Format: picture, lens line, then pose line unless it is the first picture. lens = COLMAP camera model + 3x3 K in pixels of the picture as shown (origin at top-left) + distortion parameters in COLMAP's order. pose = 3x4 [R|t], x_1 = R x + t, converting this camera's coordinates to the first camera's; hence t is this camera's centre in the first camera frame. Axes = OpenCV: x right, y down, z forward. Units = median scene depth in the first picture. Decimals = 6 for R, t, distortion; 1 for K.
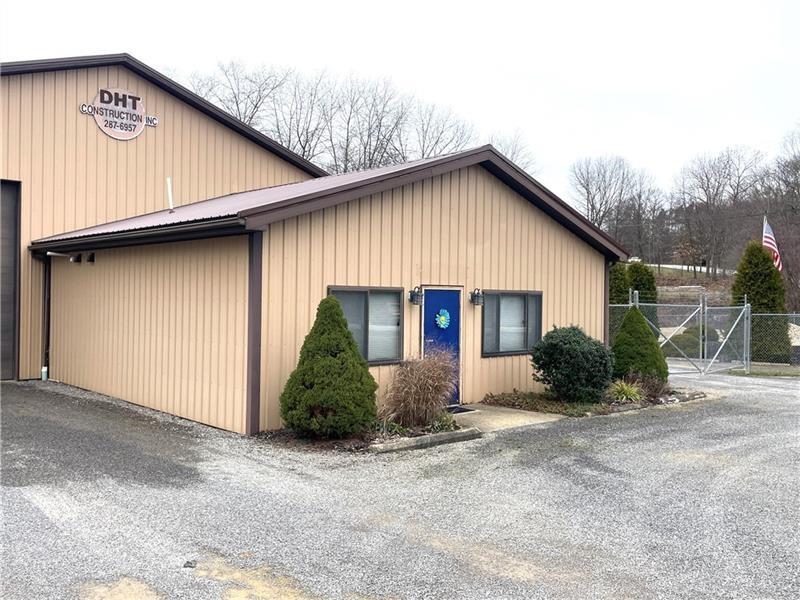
lens RADIAL K [[693.9, 0, 404.0], [0, 693.9, 300.4], [0, 0, 1]] dist [0.058419, -0.007474]
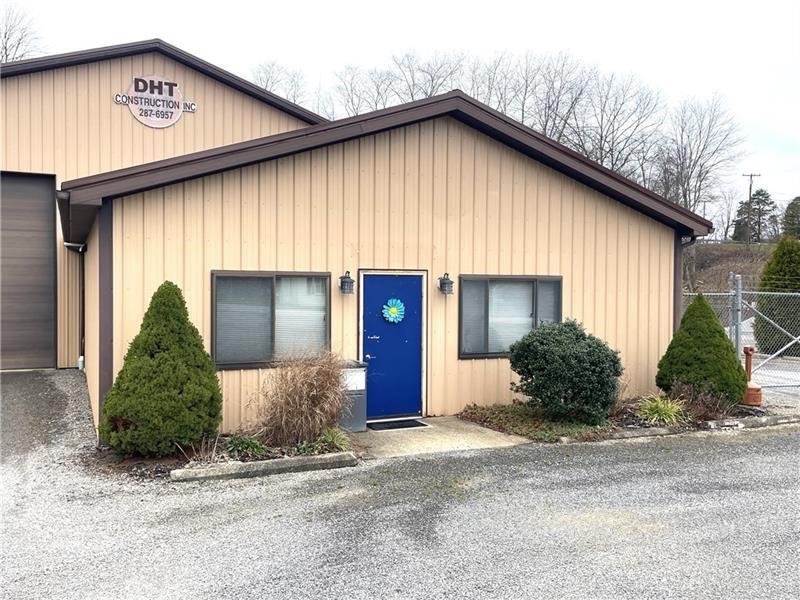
lens RADIAL K [[693.9, 0, 401.5], [0, 693.9, 298.6], [0, 0, 1]] dist [0.058419, -0.007474]
pose [[0.949867, -0.001474, -0.312650, 0.298287], [0.004562, 0.999948, 0.009144, 0.004977], [0.312620, -0.010112, 0.949824, 0.218694]]
